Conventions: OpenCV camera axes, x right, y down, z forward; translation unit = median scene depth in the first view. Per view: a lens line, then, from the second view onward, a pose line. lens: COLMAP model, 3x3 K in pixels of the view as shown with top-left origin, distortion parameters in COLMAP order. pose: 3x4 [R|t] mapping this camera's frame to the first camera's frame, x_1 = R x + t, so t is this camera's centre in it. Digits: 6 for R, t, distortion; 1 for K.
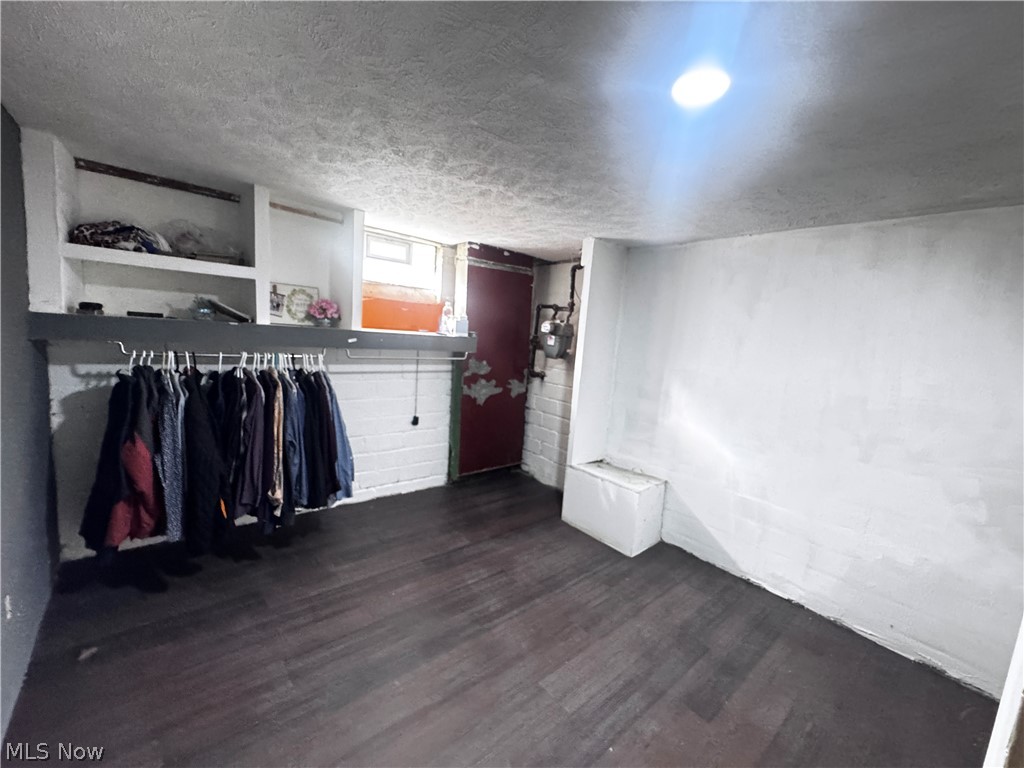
lens RADIAL K [[408.4, 0, 512.2], [0, 408.4, 385.3], [0, 0, 1]] dist [-0.001184, -0.000016]
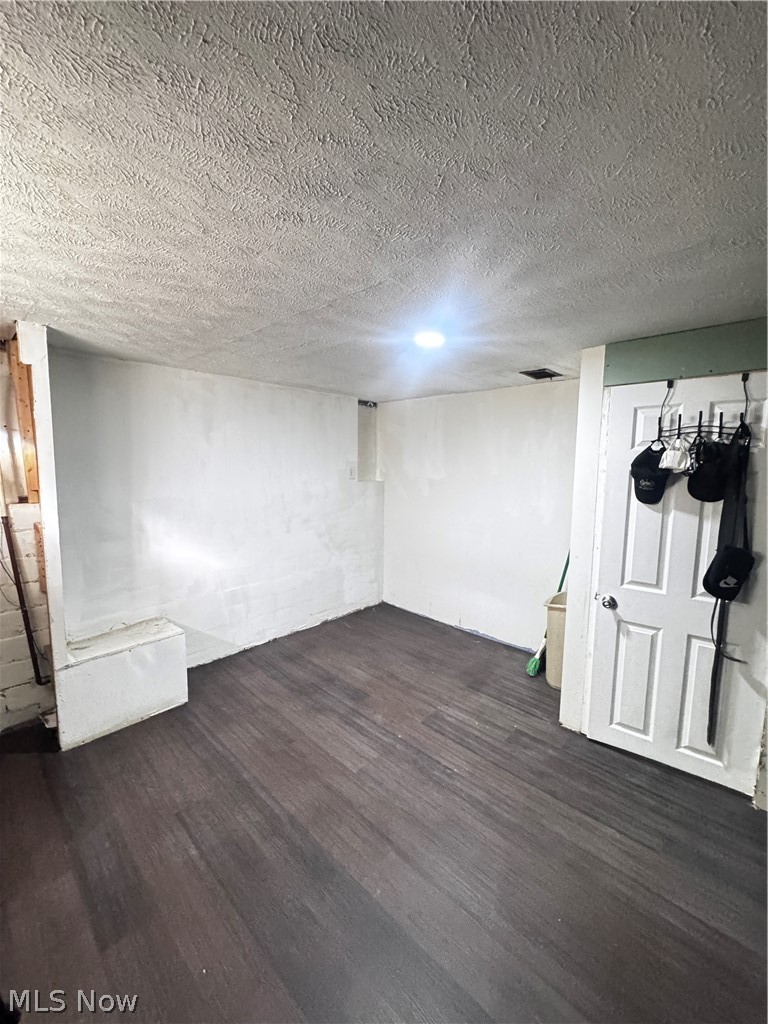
lens RADIAL K [[408.4, 0, 383.0], [0, 408.4, 512.3], [0, 0, 1]] dist [-0.001184, -0.000016]
pose [[-0.112404, -0.195798, 0.974181, -0.676940], [0.116224, 0.971074, 0.208584, -0.167468], [-0.986842, 0.136669, -0.086396, 0.660659]]
